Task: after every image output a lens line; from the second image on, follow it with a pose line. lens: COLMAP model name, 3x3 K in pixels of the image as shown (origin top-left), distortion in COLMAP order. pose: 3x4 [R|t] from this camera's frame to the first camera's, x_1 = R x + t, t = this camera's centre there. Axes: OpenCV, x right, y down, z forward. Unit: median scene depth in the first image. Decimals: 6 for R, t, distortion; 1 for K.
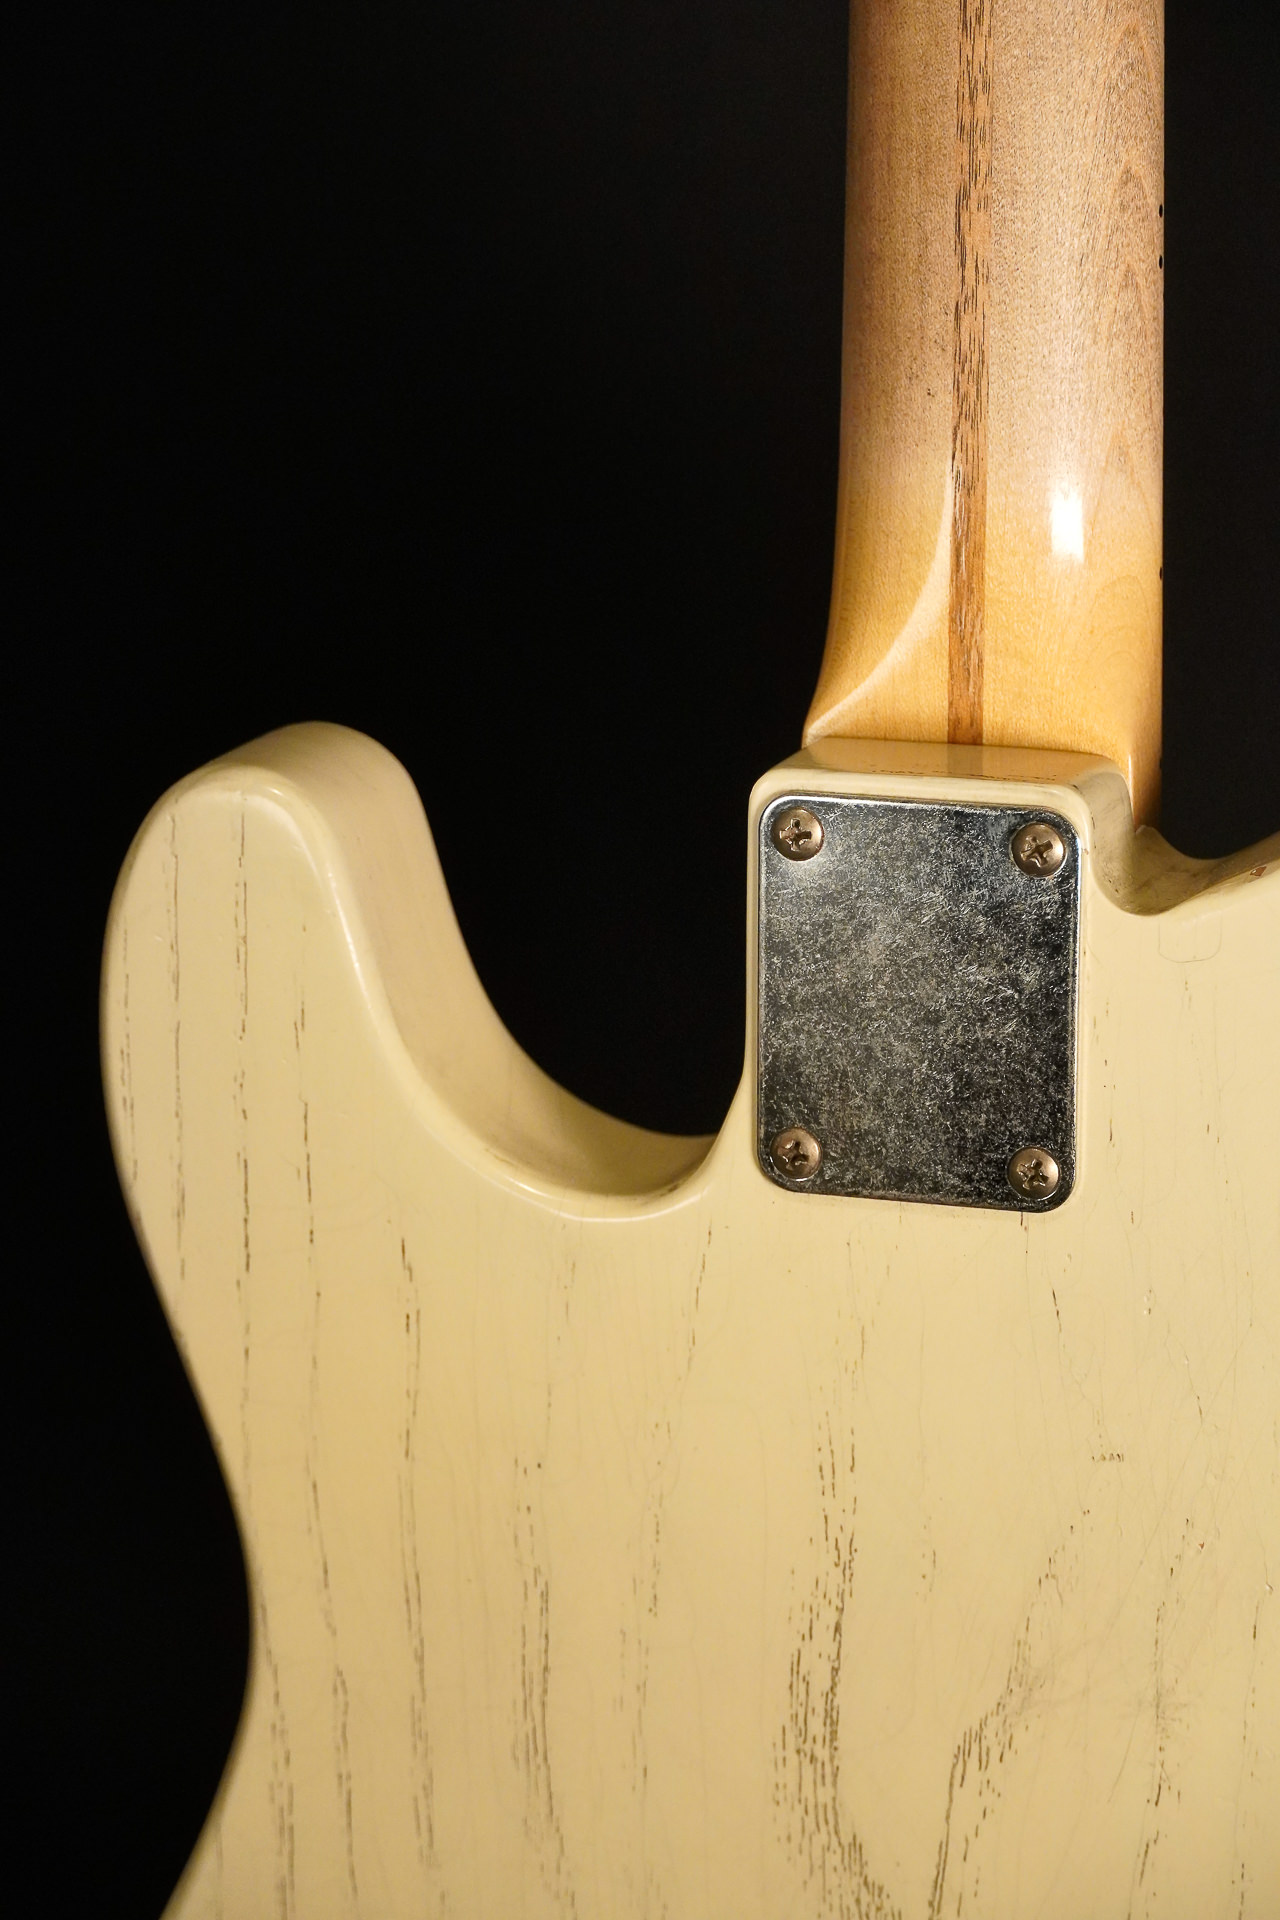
lens RADIAL K [[6254.6, 0, 640.4], [0, 6254.6, 967.0], [0, 0, 1]] dist [0.067883, 0.000000]
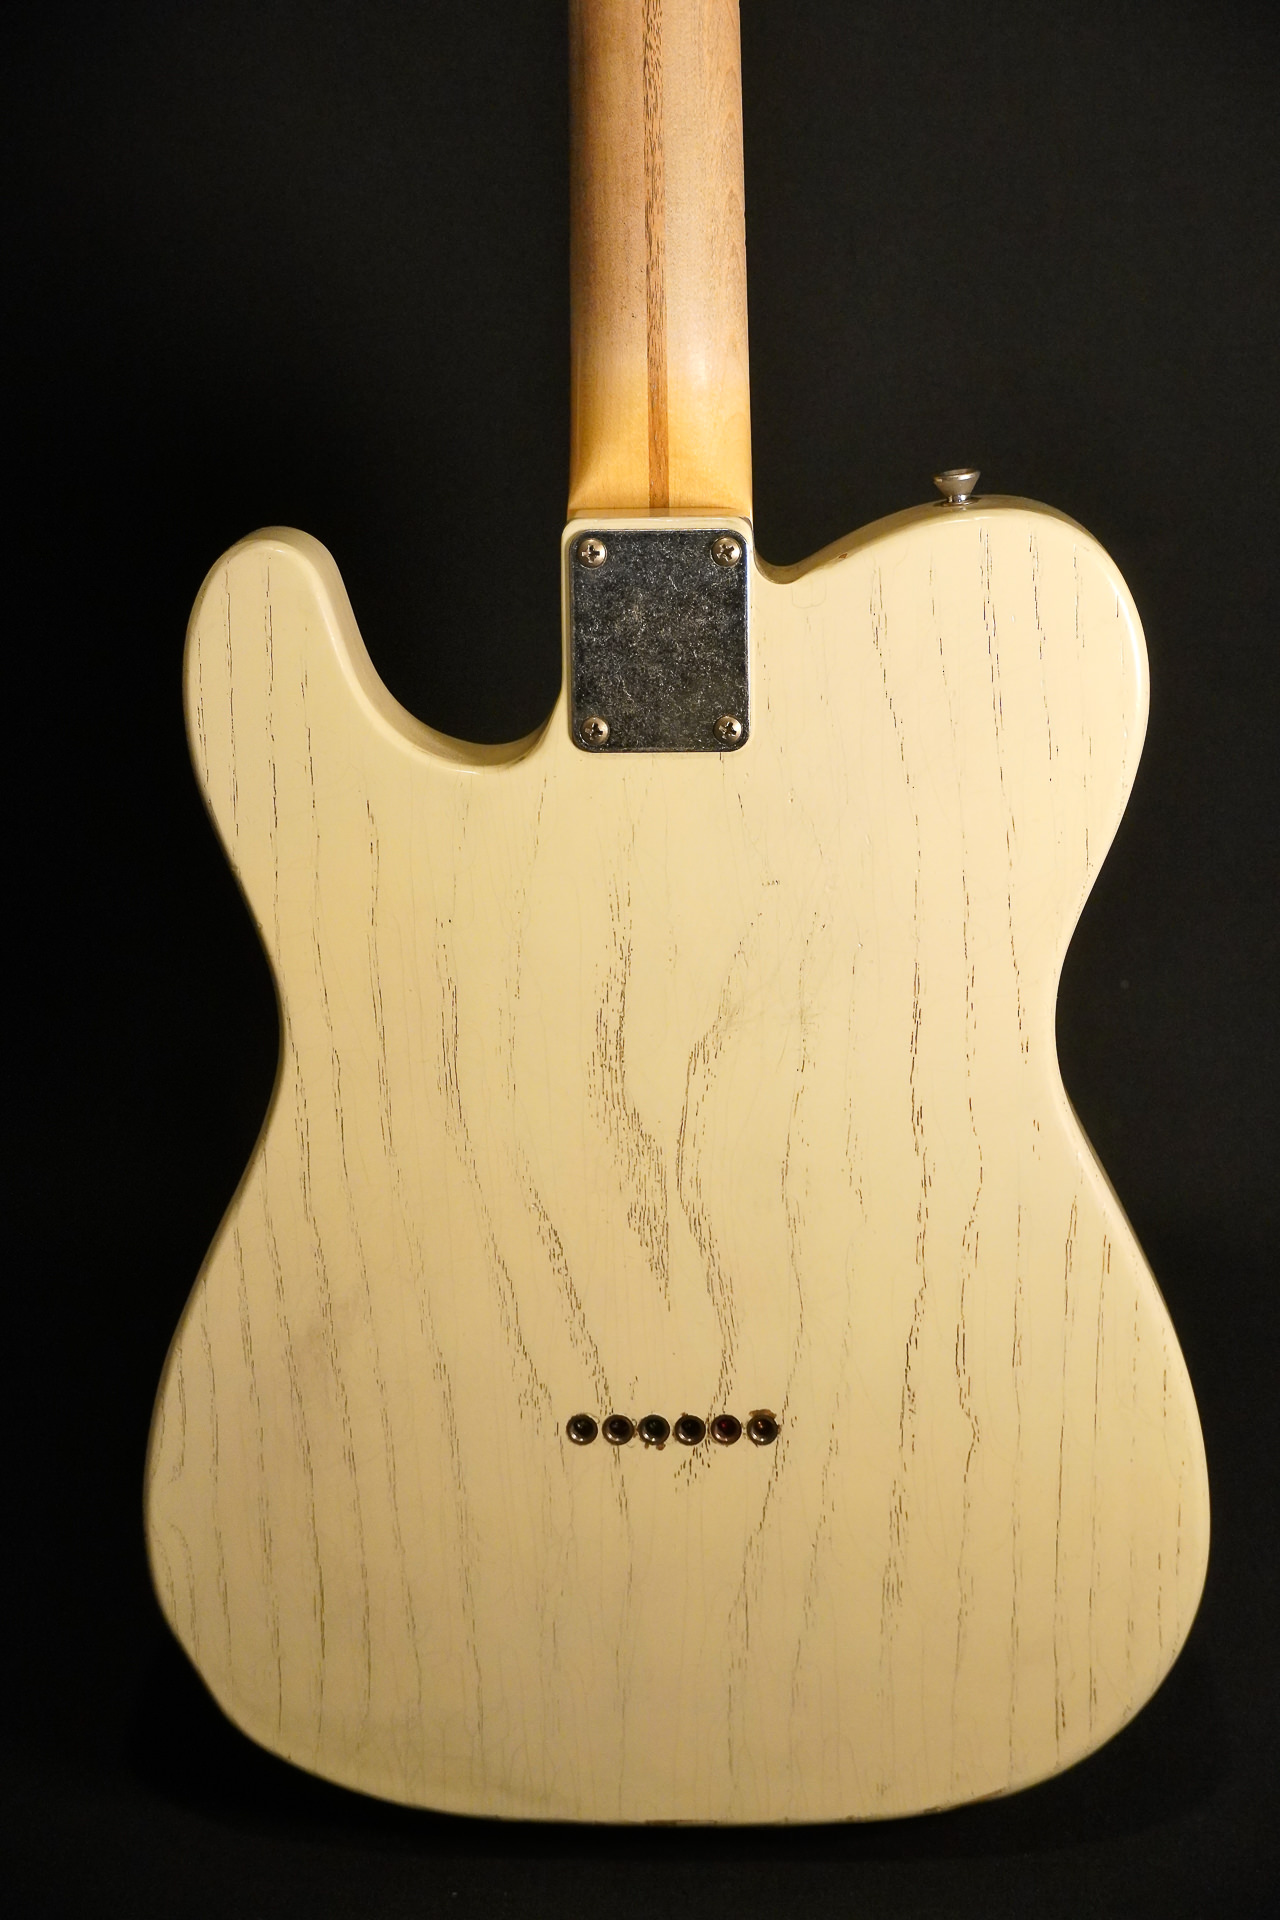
lens RADIAL K [[4010.4, 0, 634.8], [0, 4010.4, 969.9], [0, 0, 1]] dist [0.056513, 0.000000]
pose [[0.963085, -0.072280, 0.259311, -0.273681], [0.076039, 0.997095, -0.004480, 0.105701], [-0.258234, 0.024032, 0.965784, -0.139170]]
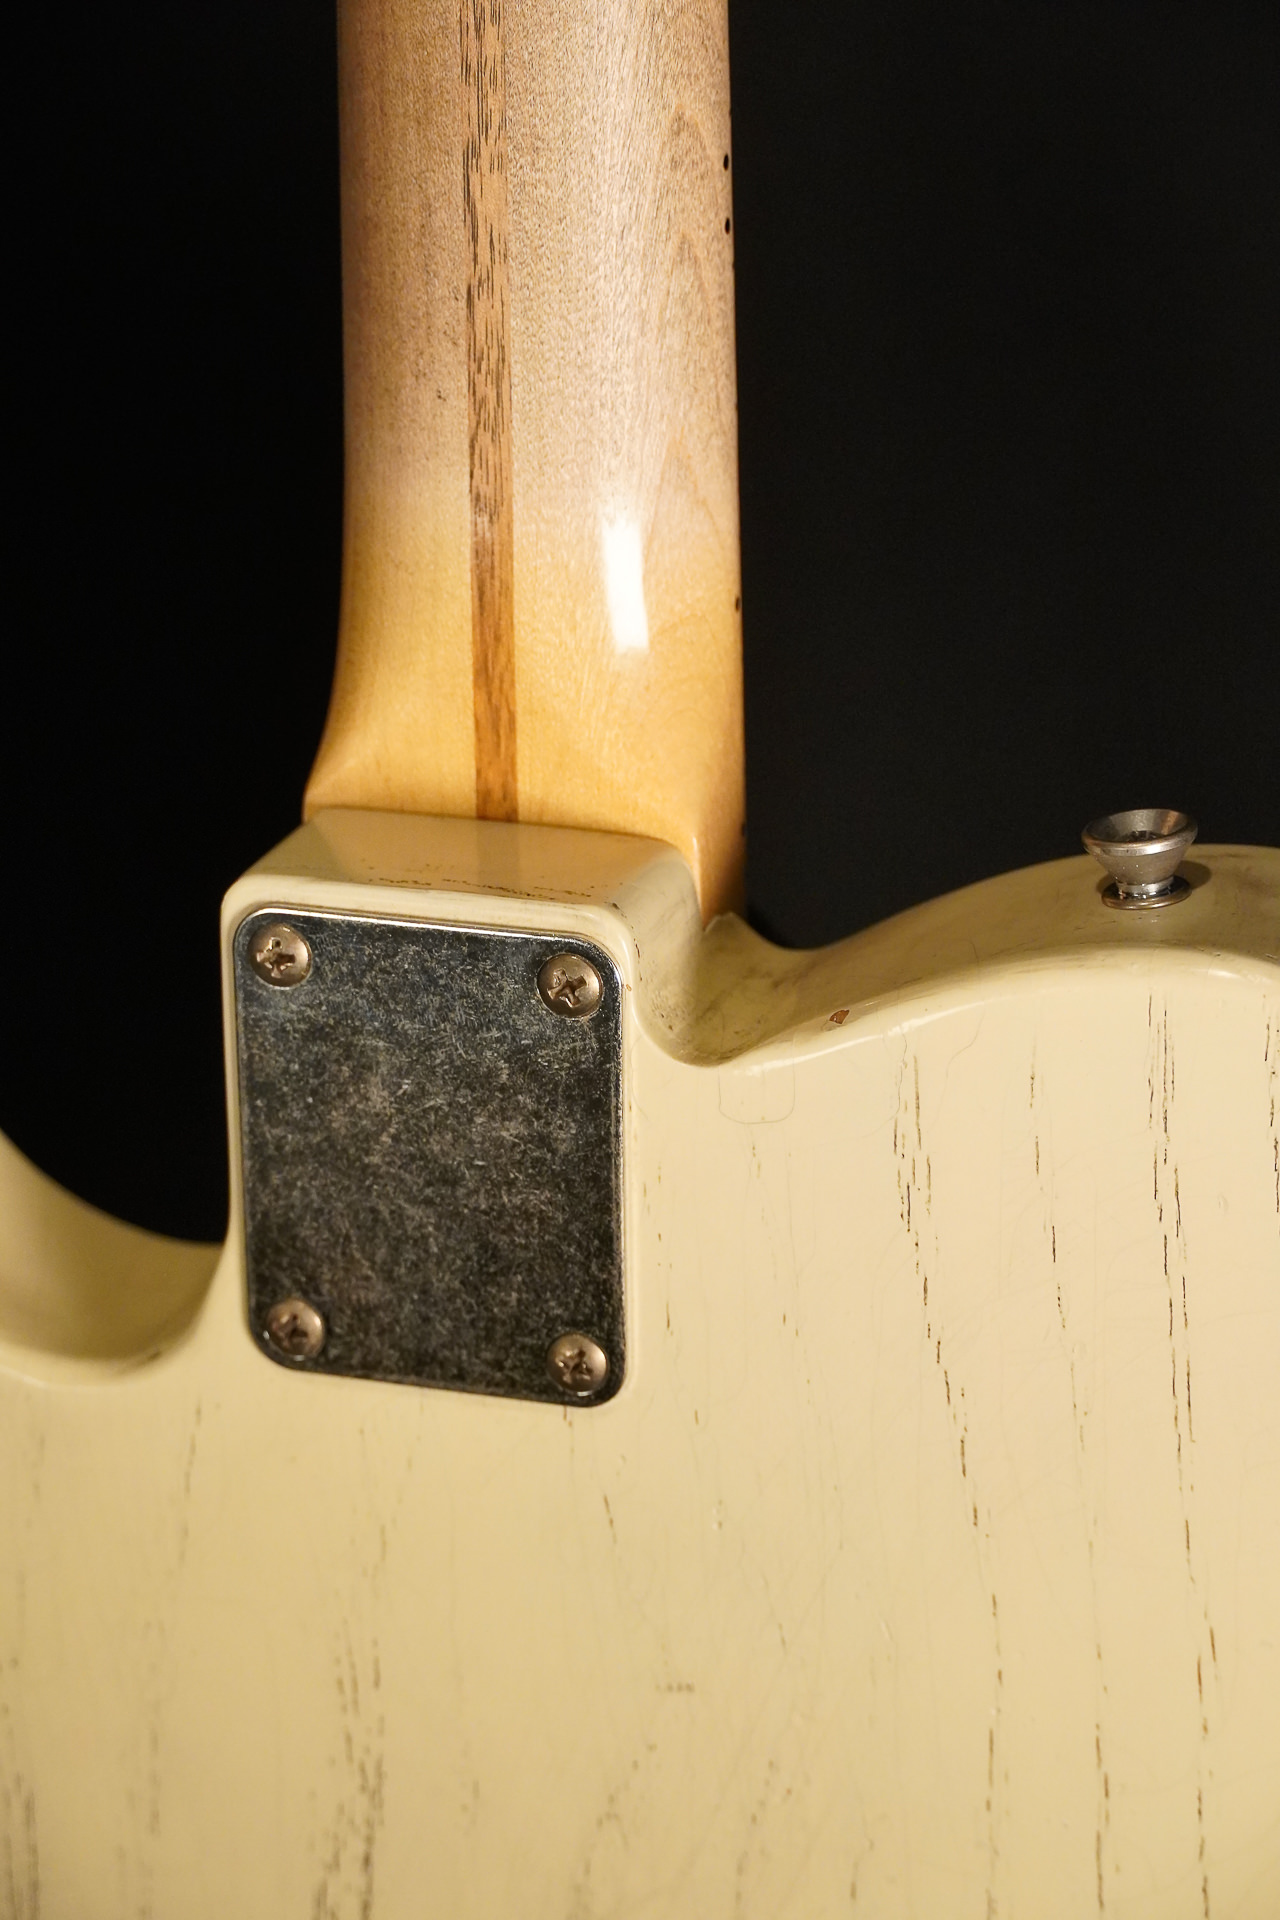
lens RADIAL K [[5134.2, 0, 644.4], [0, 5134.2, 970.2], [0, 0, 1]] dist [0.067544, 0.000000]
pose [[0.999931, -0.011405, -0.002938, 0.073270], [0.011692, 0.991262, 0.131388, -0.104675], [0.001414, -0.131413, 0.991327, 0.336067]]
